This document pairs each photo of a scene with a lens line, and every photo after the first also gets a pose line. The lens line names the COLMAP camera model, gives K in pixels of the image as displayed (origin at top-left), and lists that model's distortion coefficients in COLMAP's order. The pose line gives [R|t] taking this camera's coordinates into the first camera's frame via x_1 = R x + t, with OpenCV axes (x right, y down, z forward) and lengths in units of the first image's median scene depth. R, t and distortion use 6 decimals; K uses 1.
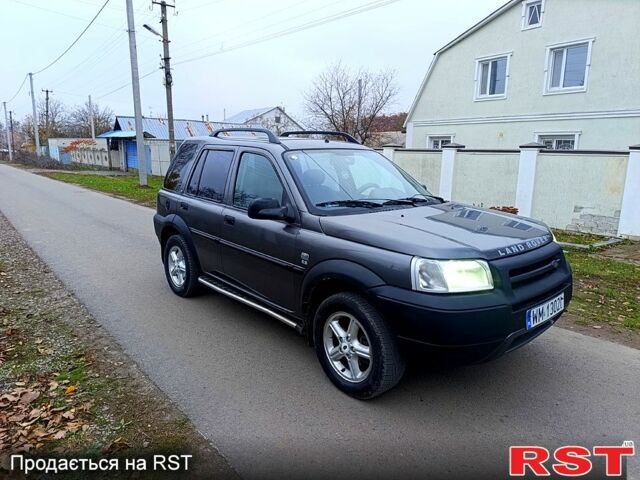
lens RADIAL K [[430.0, 0, 320.6], [0, 430.0, 238.7], [0, 0, 1]] dist [0.026957, -0.005921]
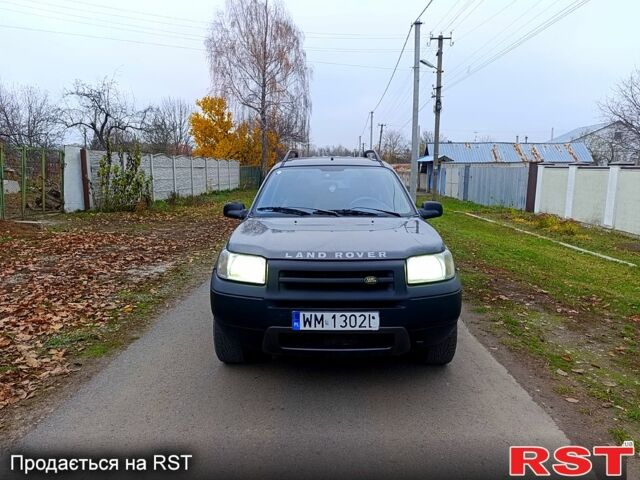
lens RADIAL K [[430.0, 0, 320.6], [0, 430.0, 239.7], [0, 0, 1]] dist [0.026957, -0.005921]
pose [[0.755913, 0.098906, -0.647158, 0.159034], [-0.131041, 0.991376, -0.001549, -0.002099], [0.641423, 0.085976, 0.762354, 0.029043]]
